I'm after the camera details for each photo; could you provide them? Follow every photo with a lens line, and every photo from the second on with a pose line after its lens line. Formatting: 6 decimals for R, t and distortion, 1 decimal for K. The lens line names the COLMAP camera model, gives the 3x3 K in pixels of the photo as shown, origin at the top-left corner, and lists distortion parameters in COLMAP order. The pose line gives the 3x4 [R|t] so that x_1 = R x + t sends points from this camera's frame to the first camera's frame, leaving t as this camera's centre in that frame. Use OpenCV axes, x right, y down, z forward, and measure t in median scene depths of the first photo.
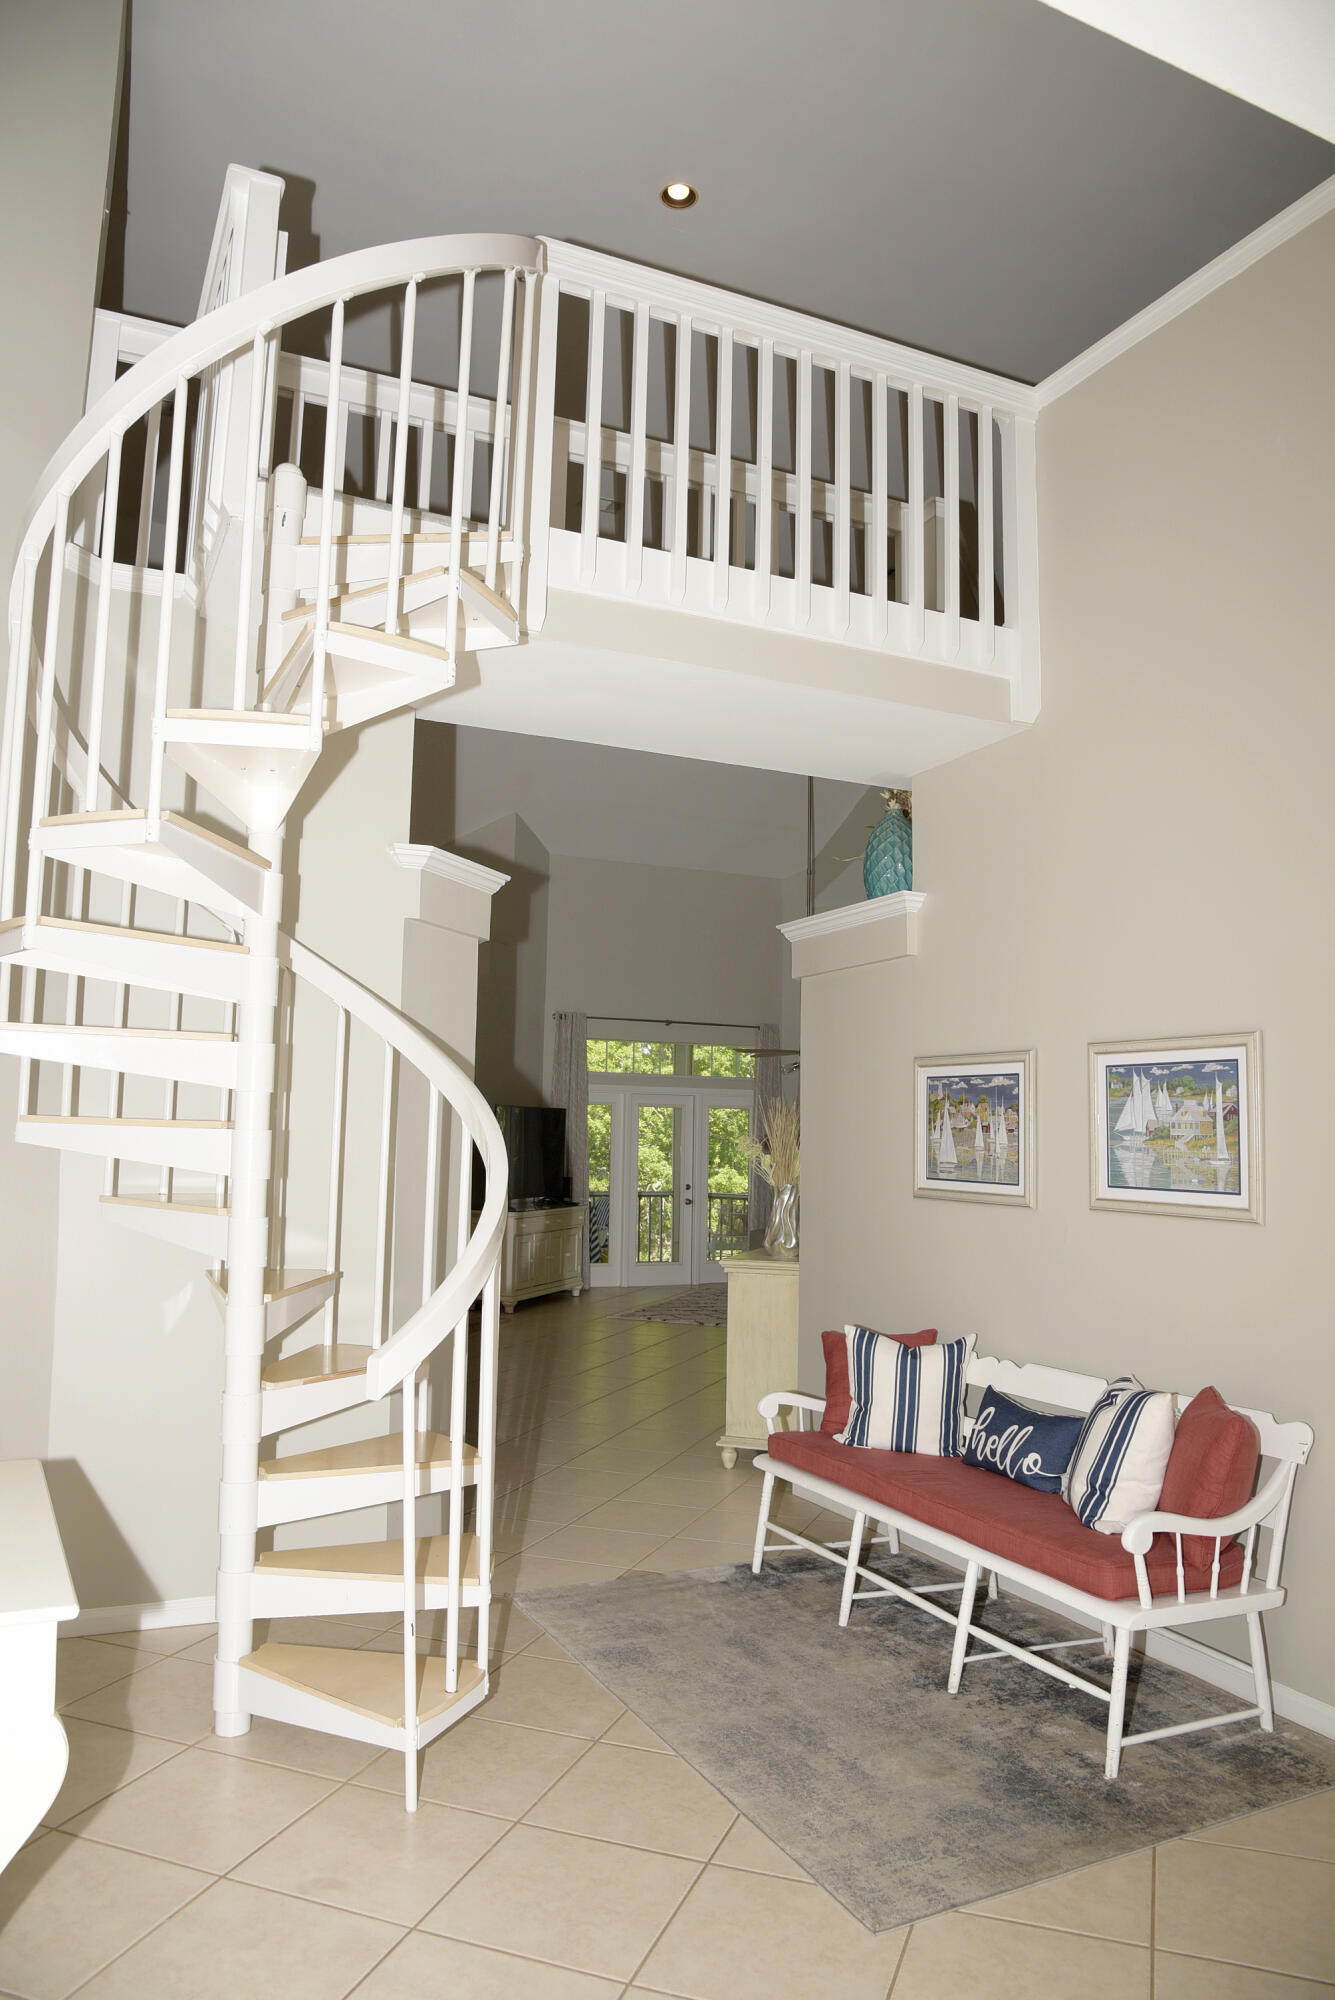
lens RADIAL K [[1337.9, 0, 667.5], [0, 1337.9, 1000.0], [0, 0, 1]] dist [-0.114432, 0.061238]
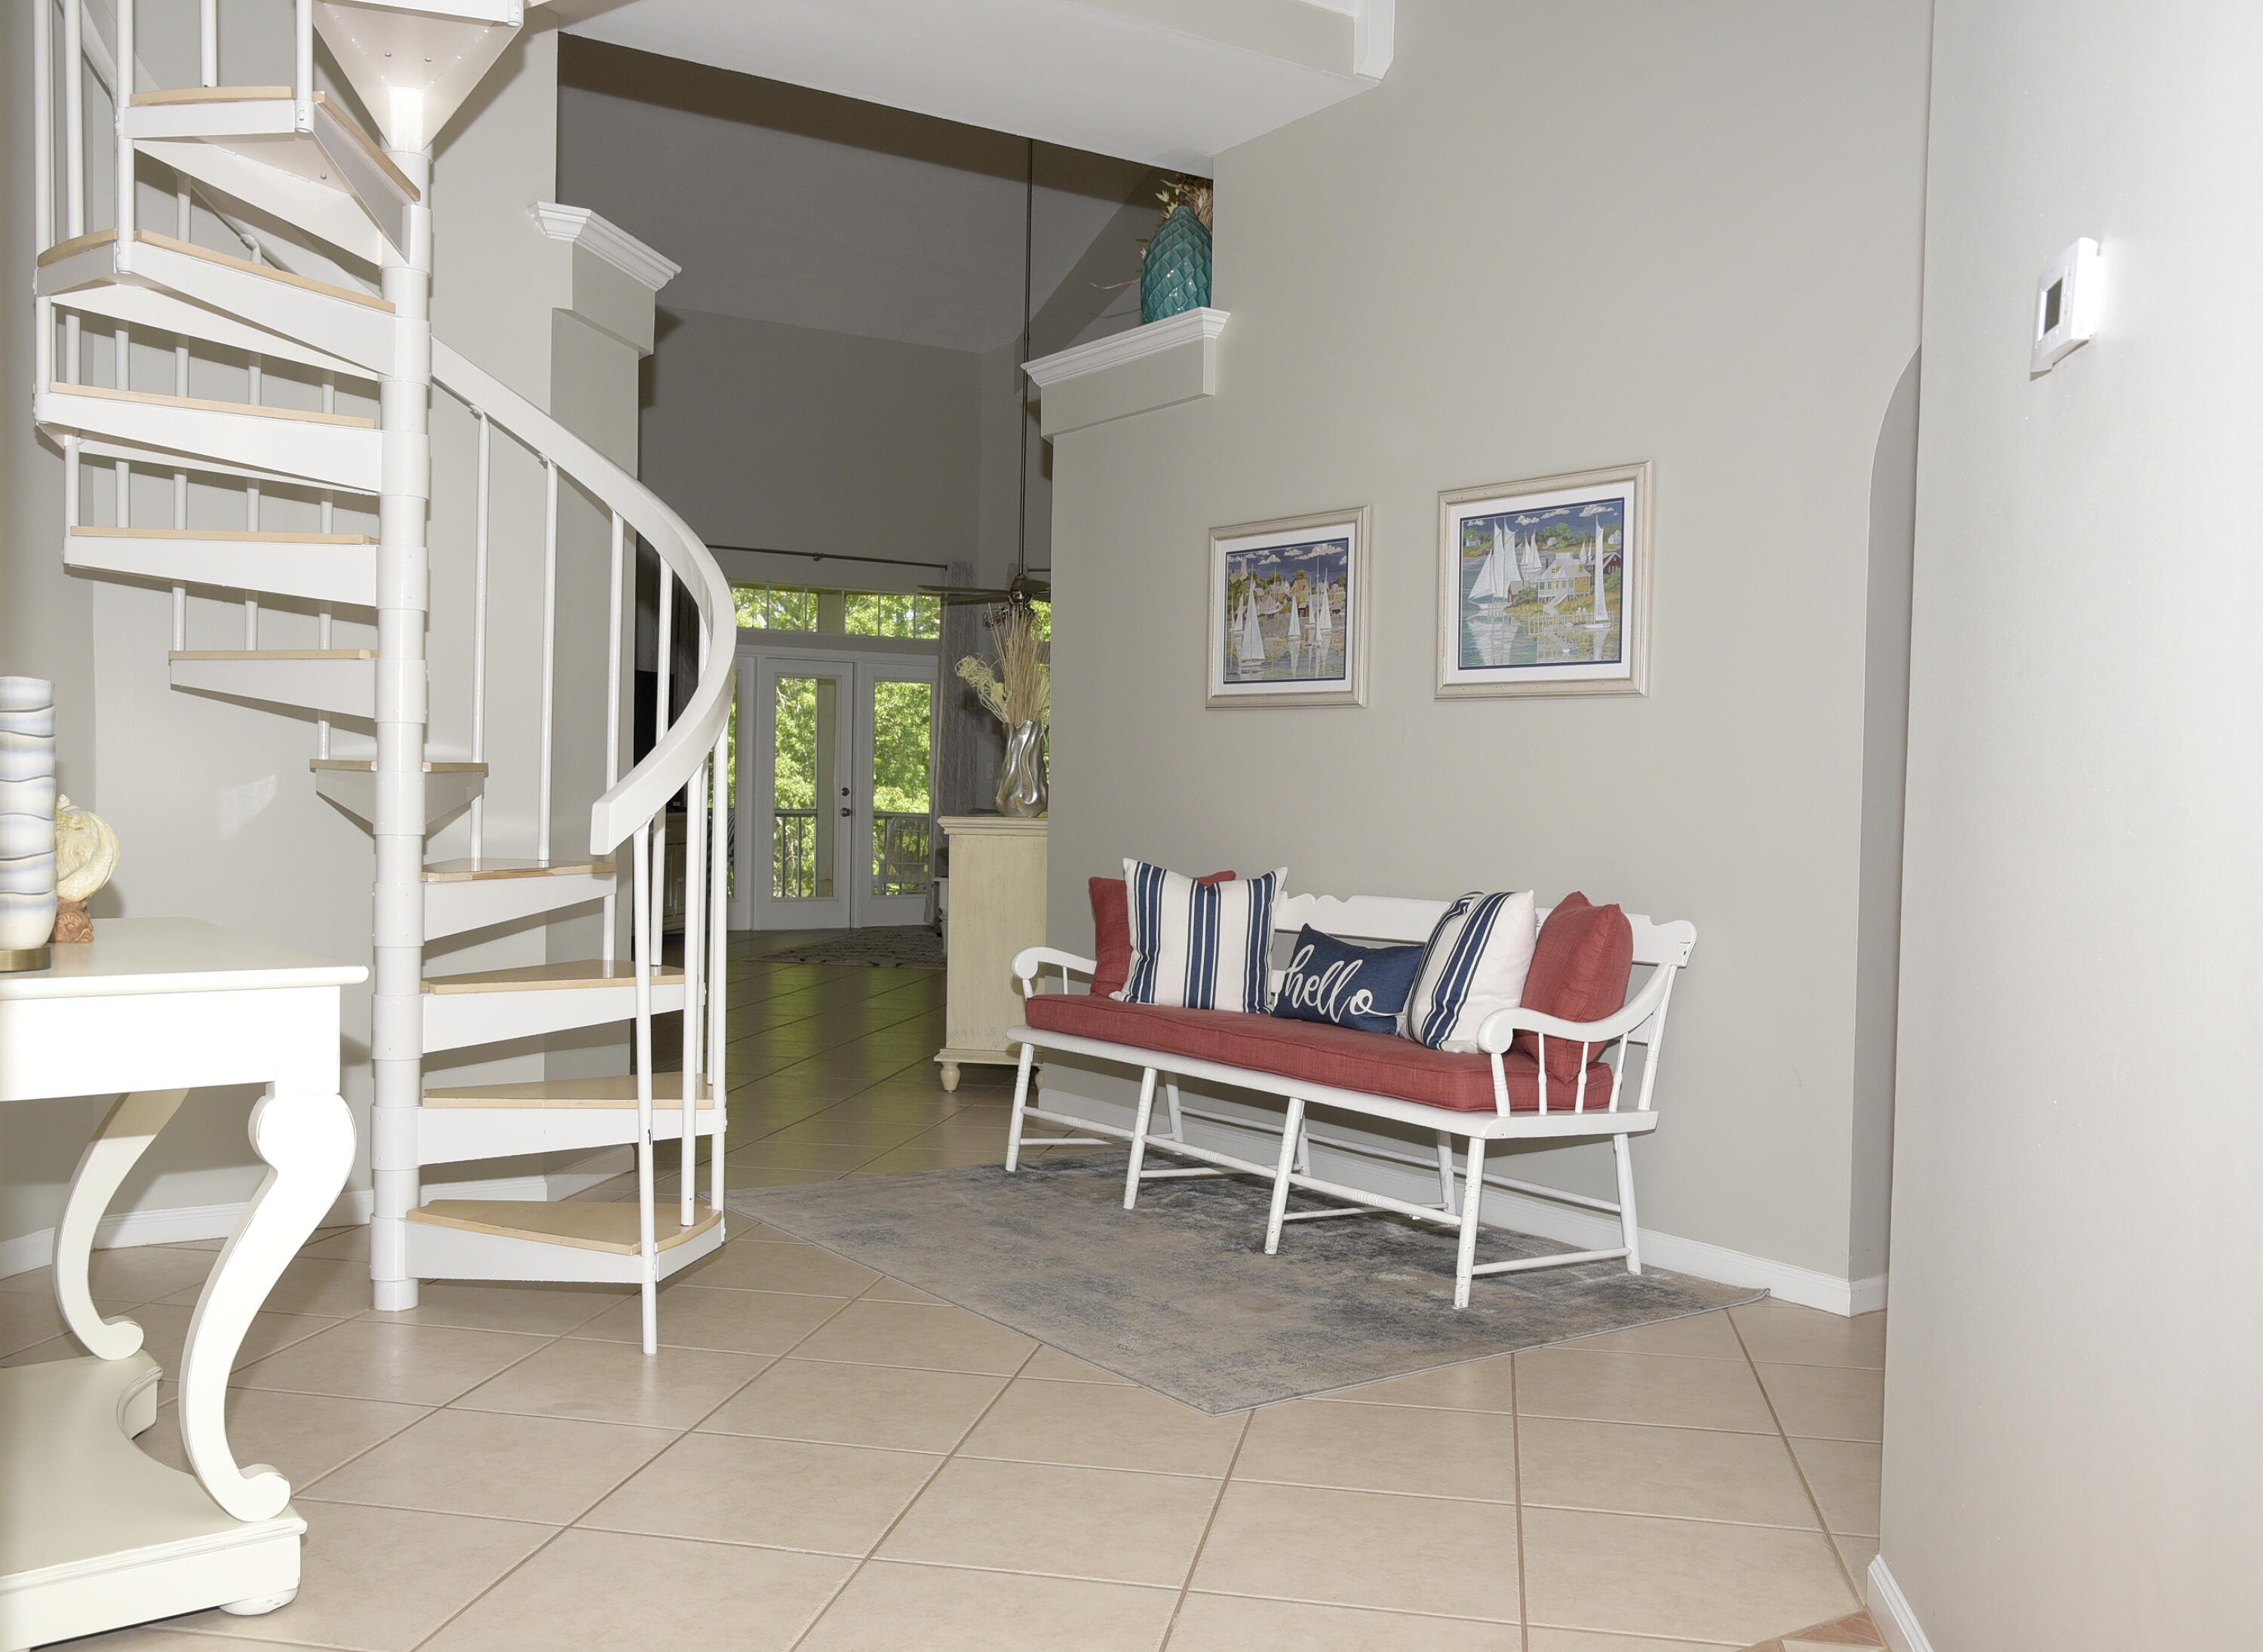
lens RADIAL K [[1968.7, 0, 1063.9], [0, 1968.7, 831.9], [0, 0, 1]] dist [-0.048937, 0.005582]
pose [[0.989542, -0.004754, 0.144164, -0.085043], [-0.014053, 0.991525, 0.129154, 0.096837], [-0.143556, -0.129829, 0.981089, -0.169248]]
